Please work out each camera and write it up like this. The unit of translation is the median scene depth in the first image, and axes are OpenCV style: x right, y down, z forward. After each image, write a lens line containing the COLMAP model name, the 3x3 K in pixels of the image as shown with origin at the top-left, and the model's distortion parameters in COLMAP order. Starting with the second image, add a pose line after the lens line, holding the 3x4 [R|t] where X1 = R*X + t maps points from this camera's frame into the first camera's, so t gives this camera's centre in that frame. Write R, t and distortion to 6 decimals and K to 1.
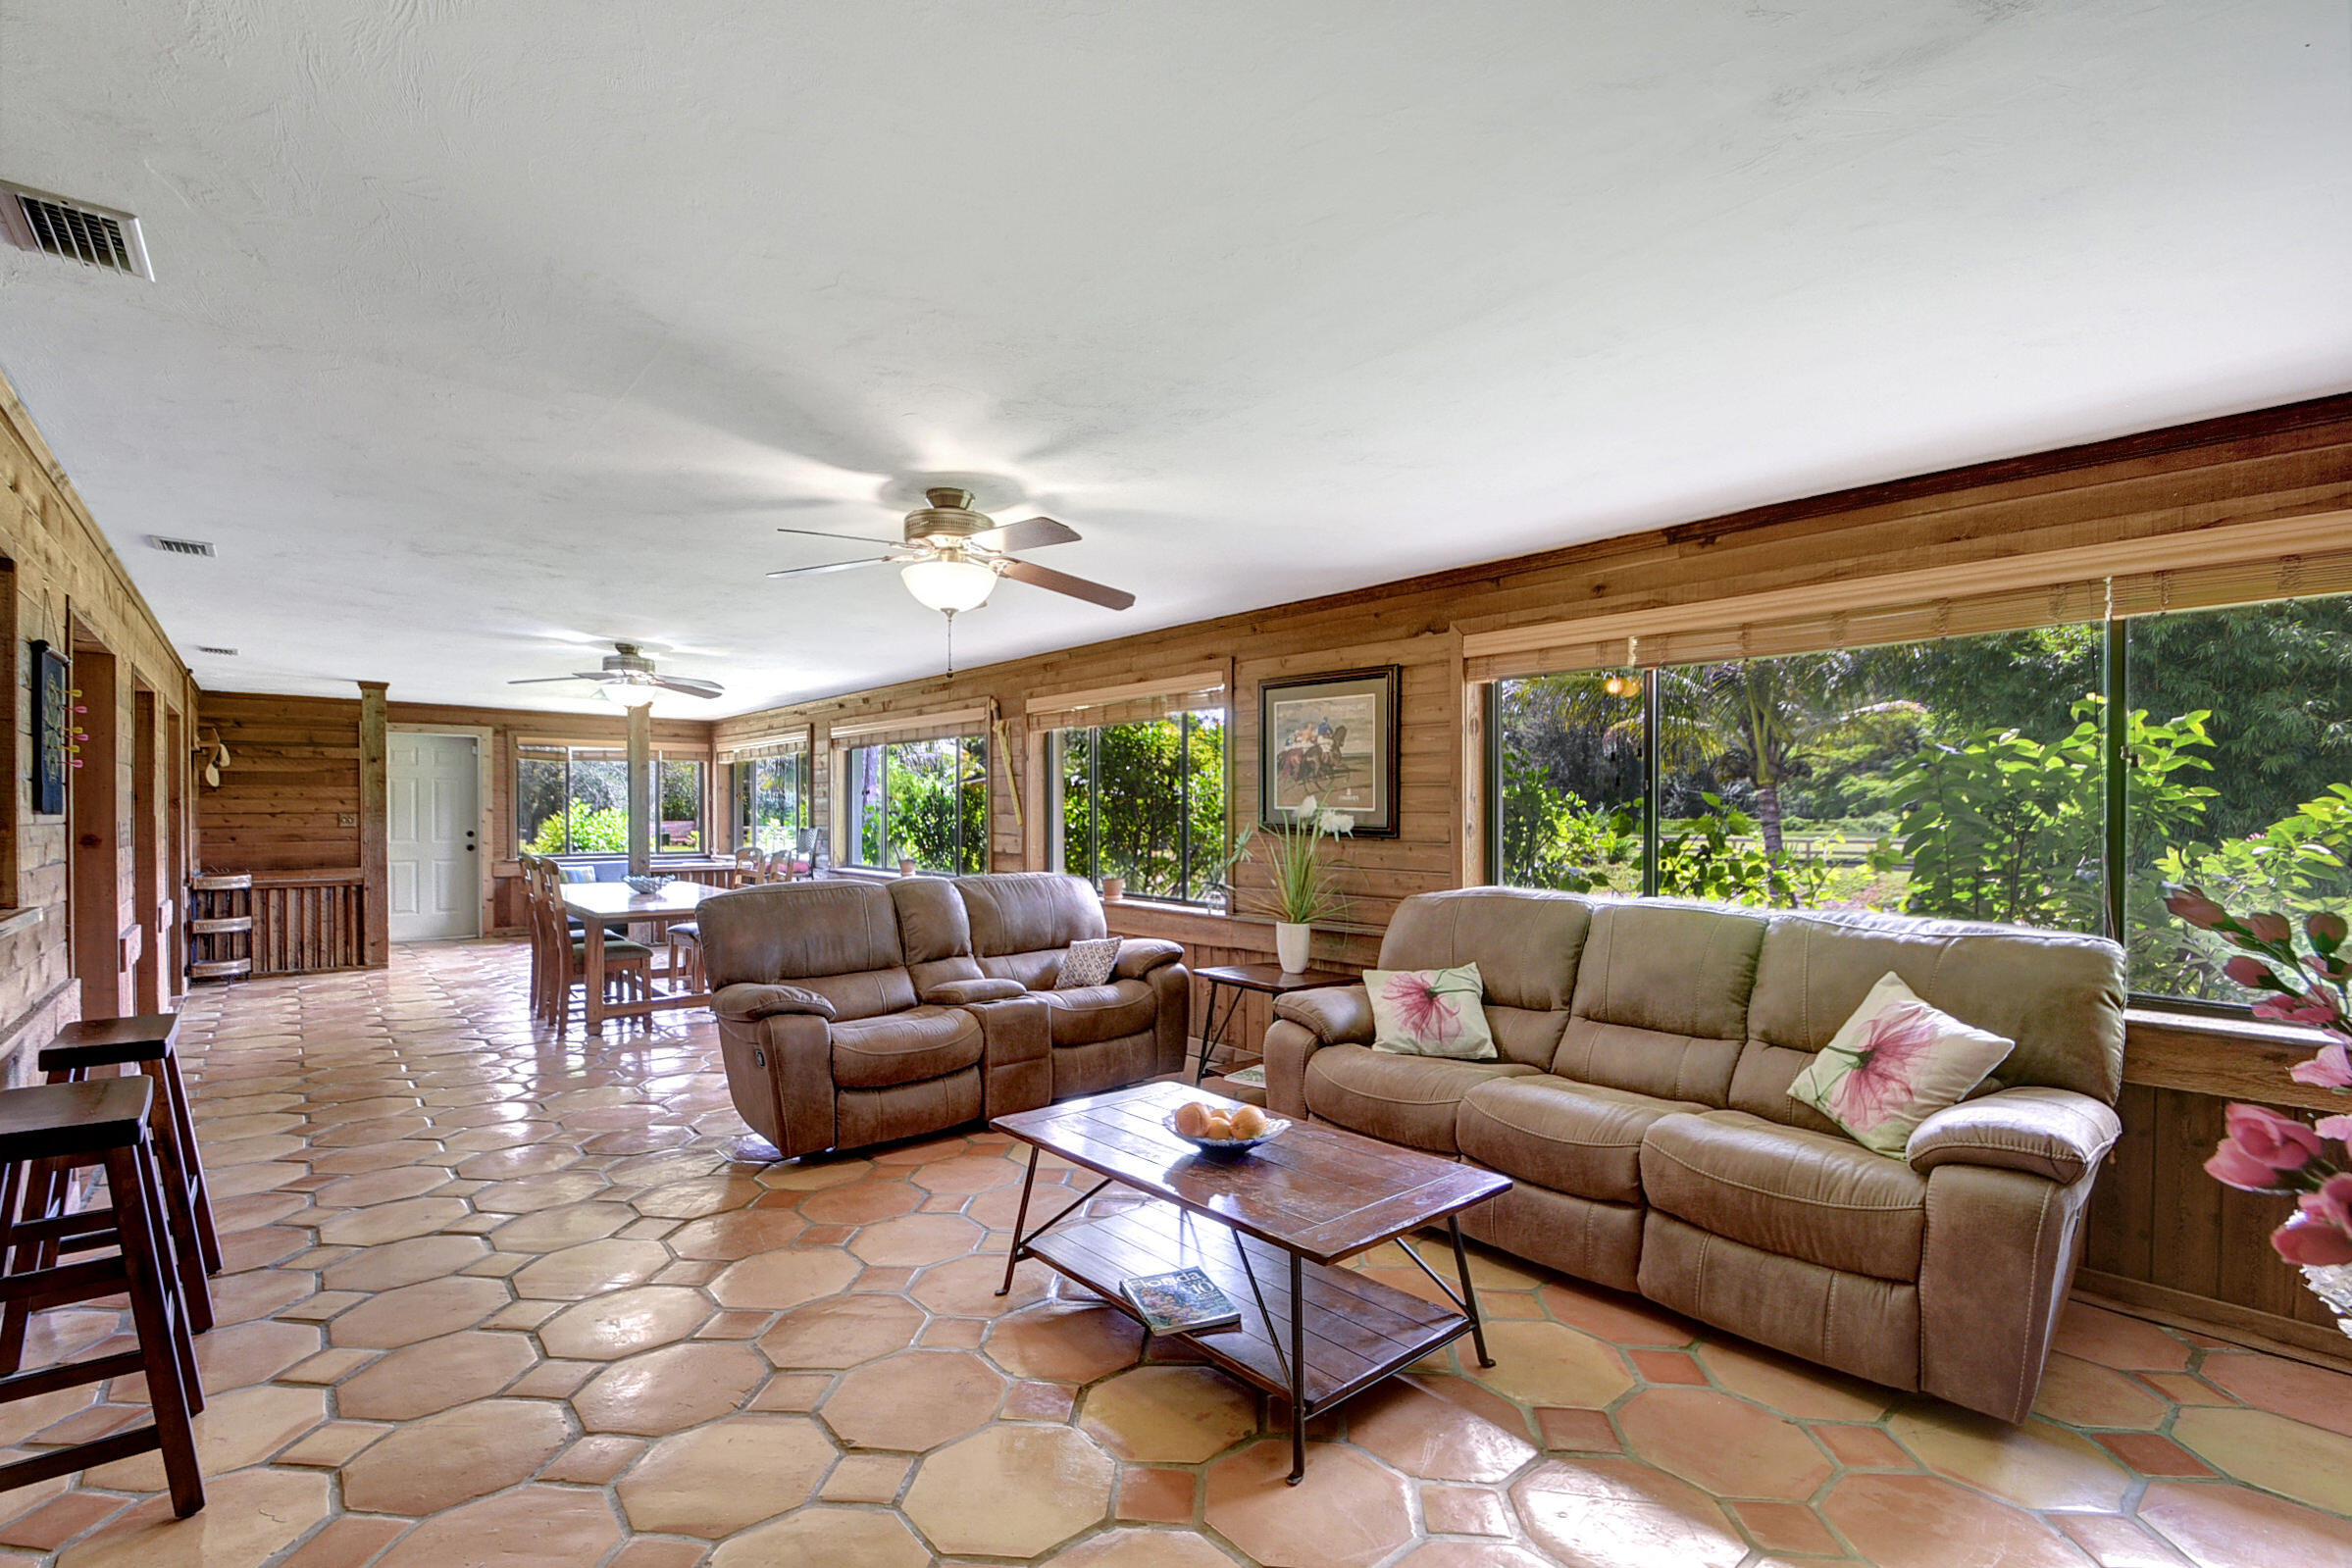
lens RADIAL K [[1043.8, 0, 1157.0], [0, 1043.8, 830.7], [0, 0, 1]] dist [0.013157, -0.009538]
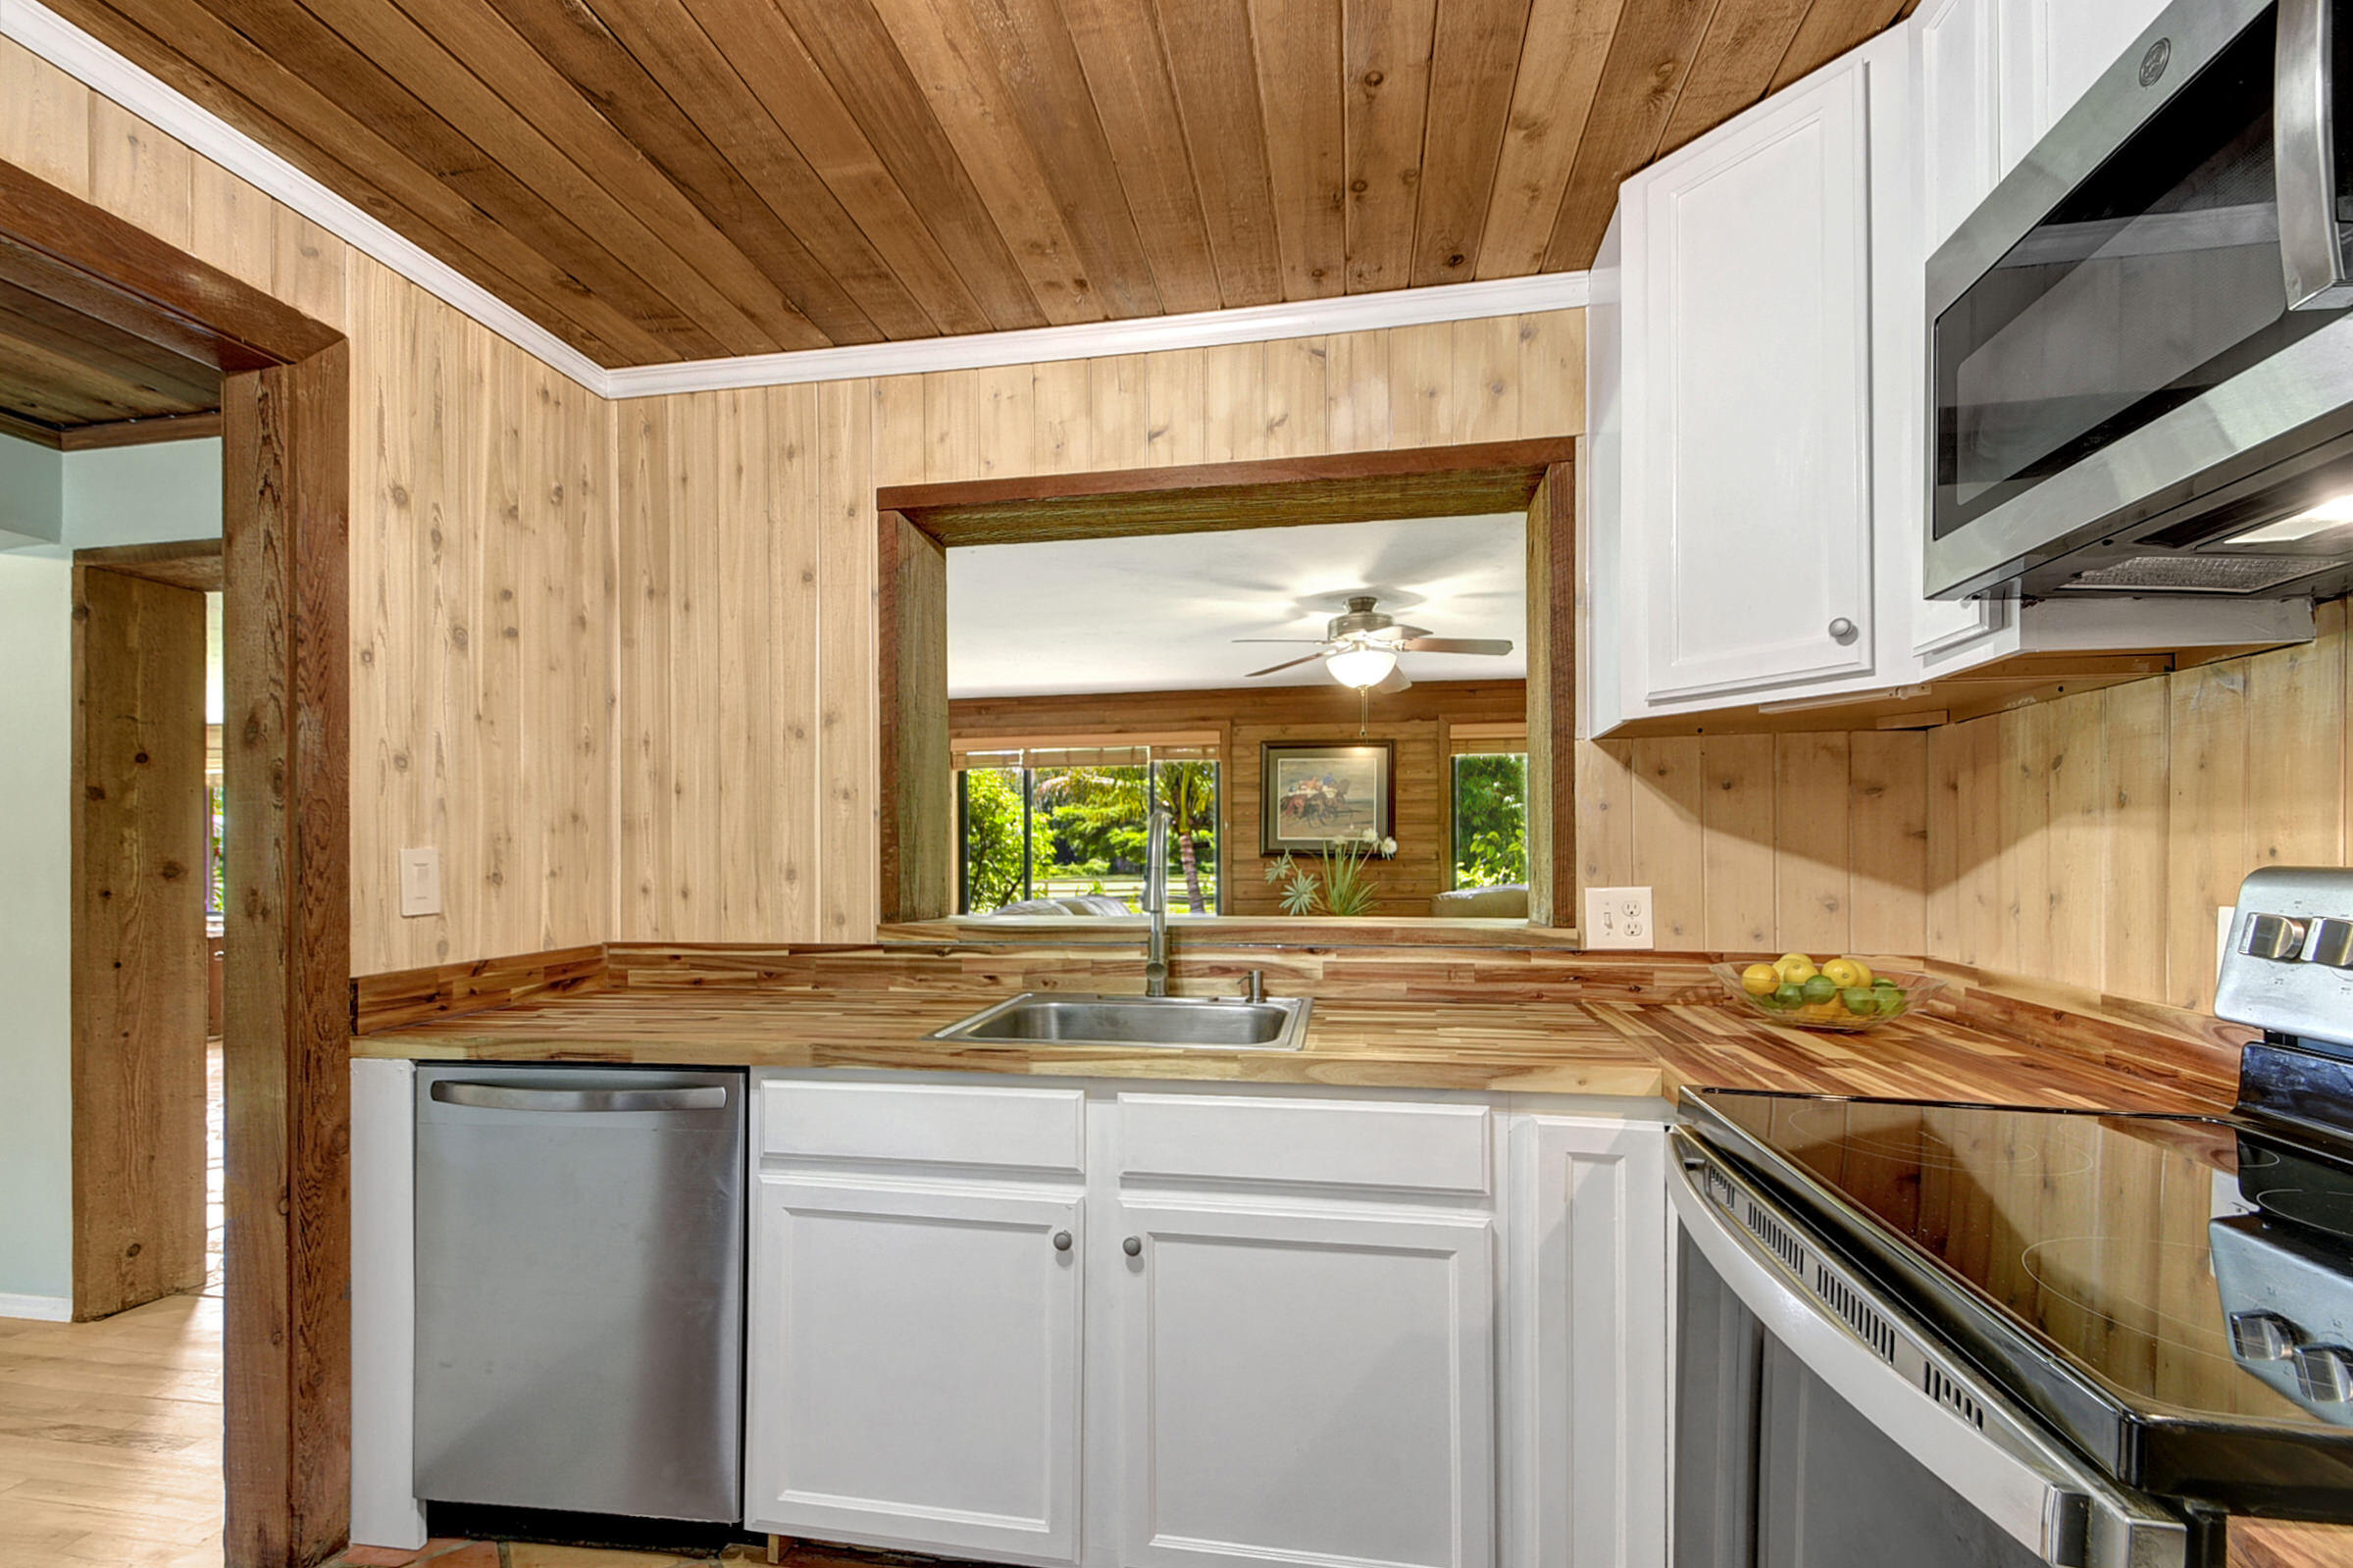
lens RADIAL K [[1044.2, 0, 1183.4], [0, 1044.2, 849.0], [0, 0, 1]] dist [0.013157, -0.009538]
pose [[0.760809, -0.000174, 0.648975, -0.500446], [0.020223, 0.999521, -0.023439, 0.011927], [-0.648660, 0.030957, 0.760448, 0.043953]]
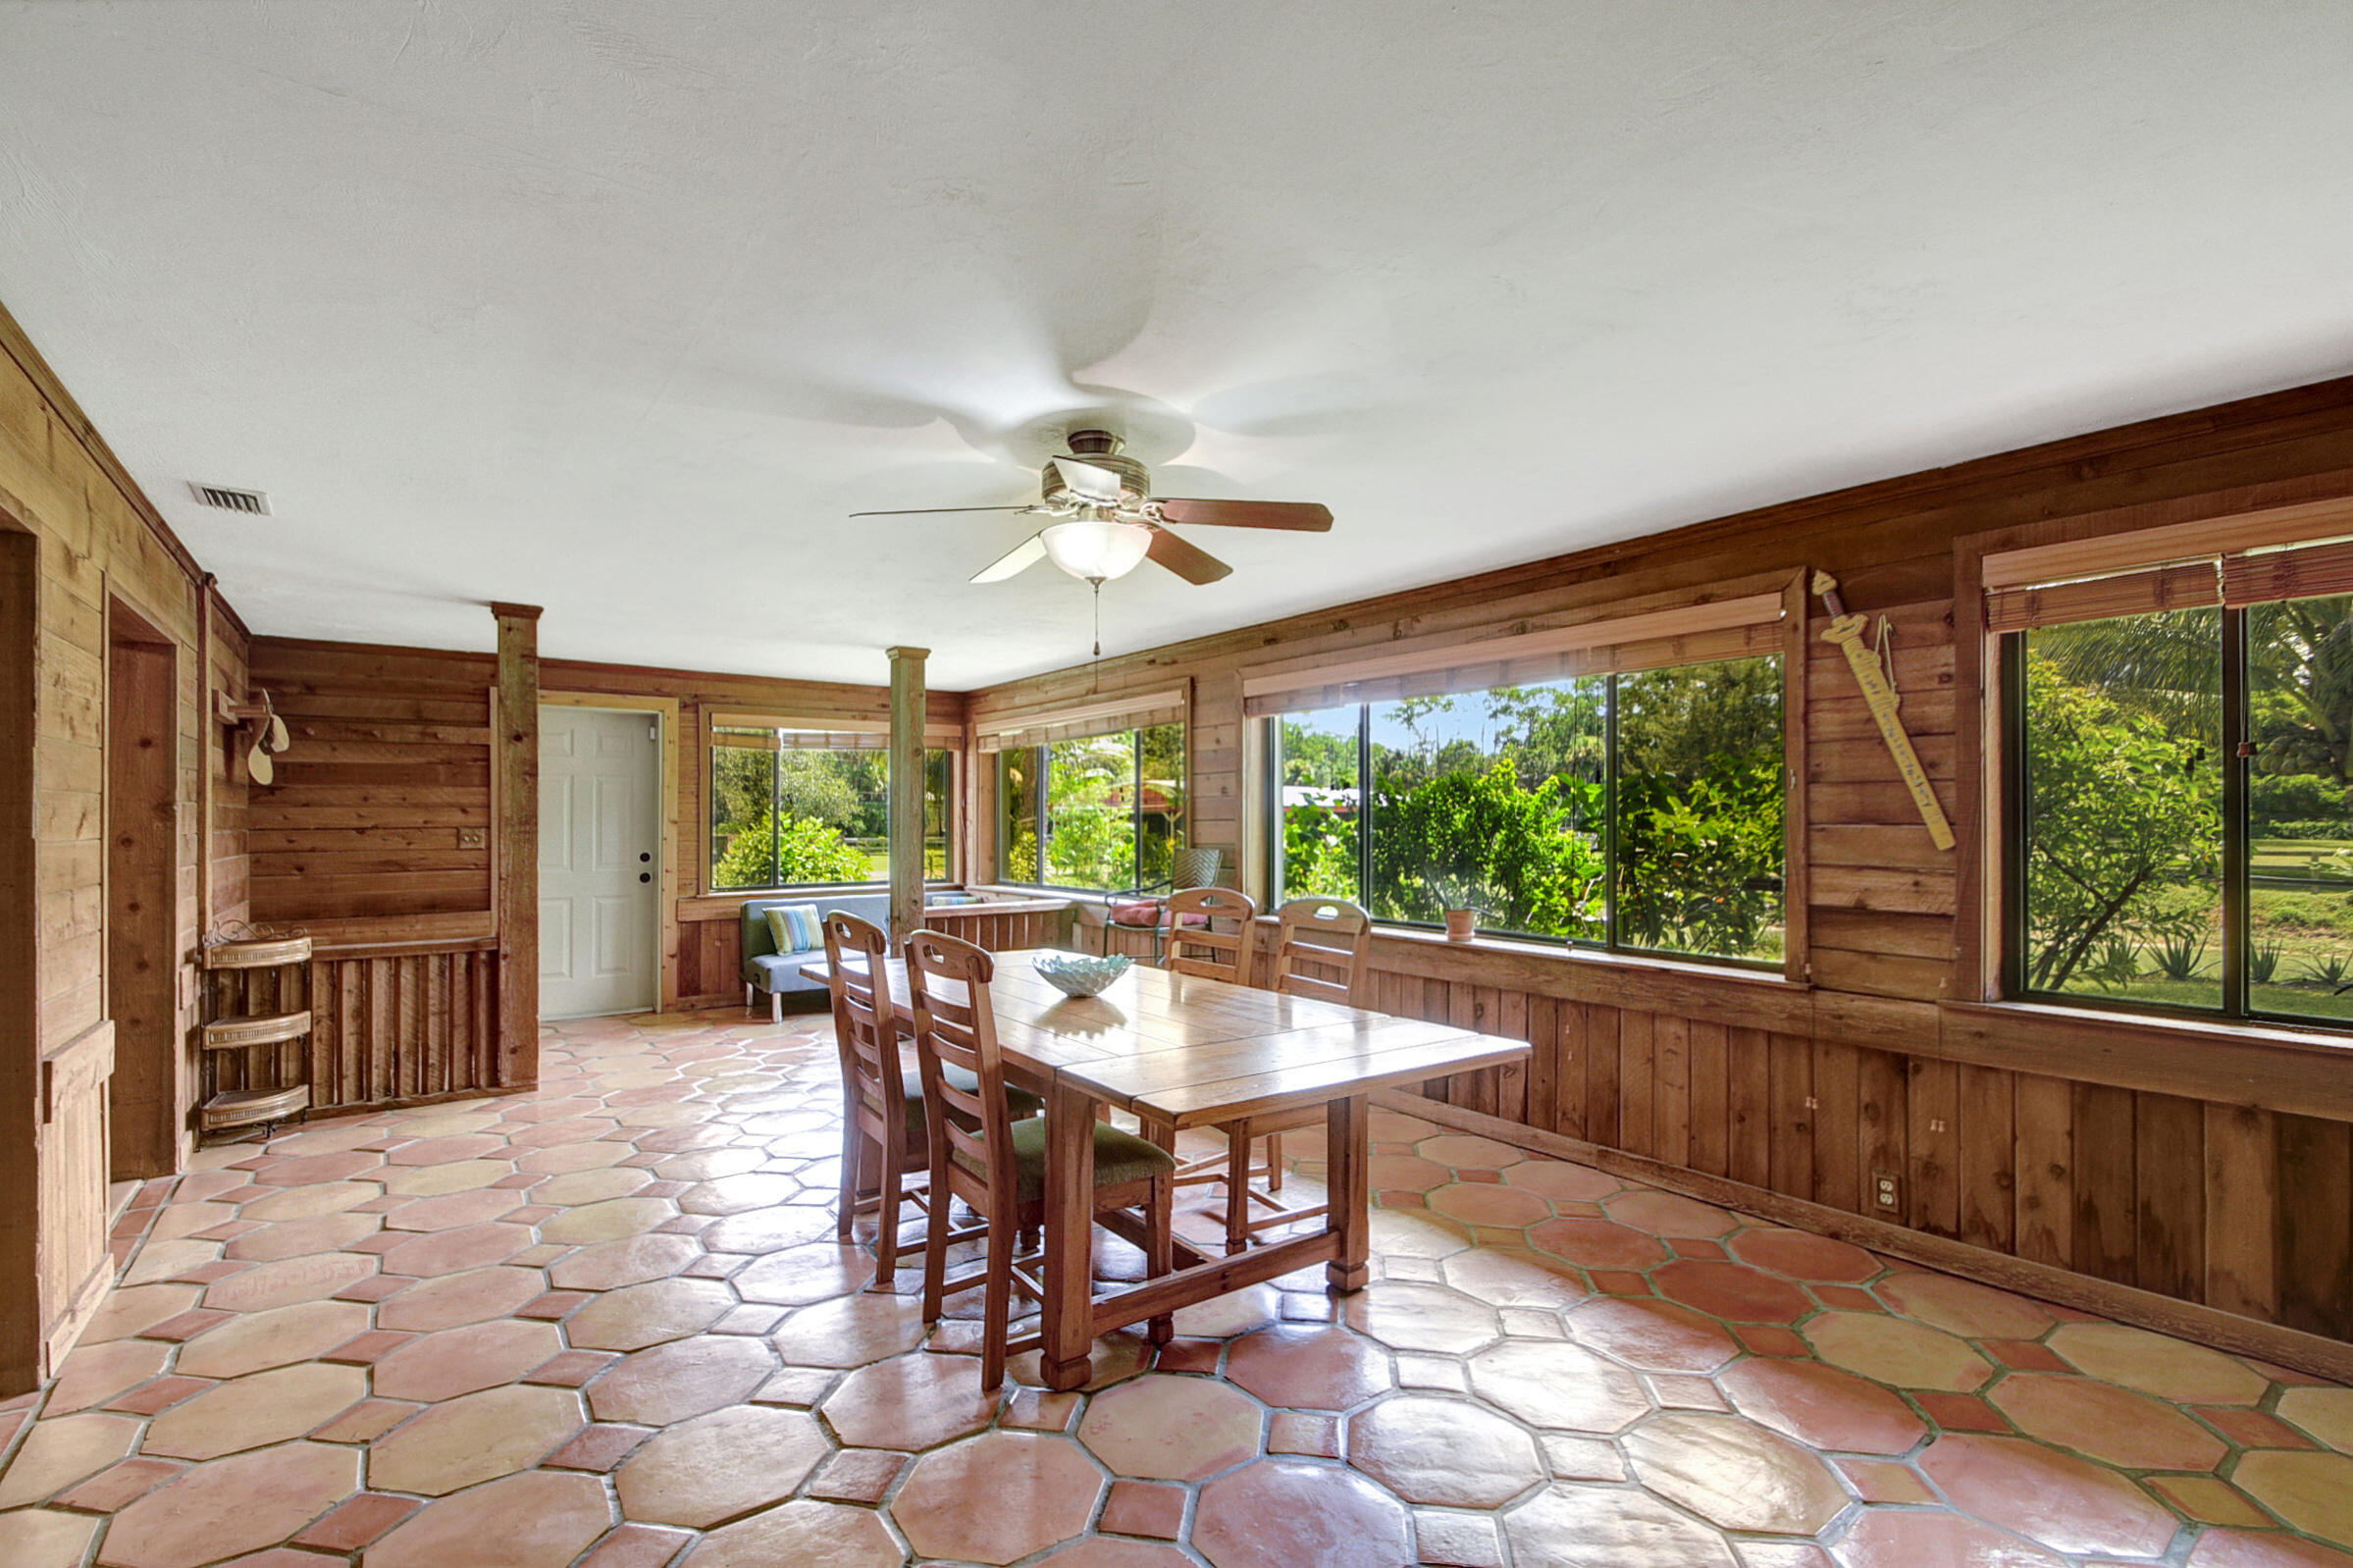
lens RADIAL K [[1044.3, 0, 1168.3], [0, 1044.3, 817.7], [0, 0, 1]] dist [0.013157, -0.009538]
pose [[0.997824, -0.006147, -0.065644, -0.343061], [0.004801, 0.999775, -0.020647, -0.008478], [0.065756, 0.020287, 0.997629, 0.436832]]
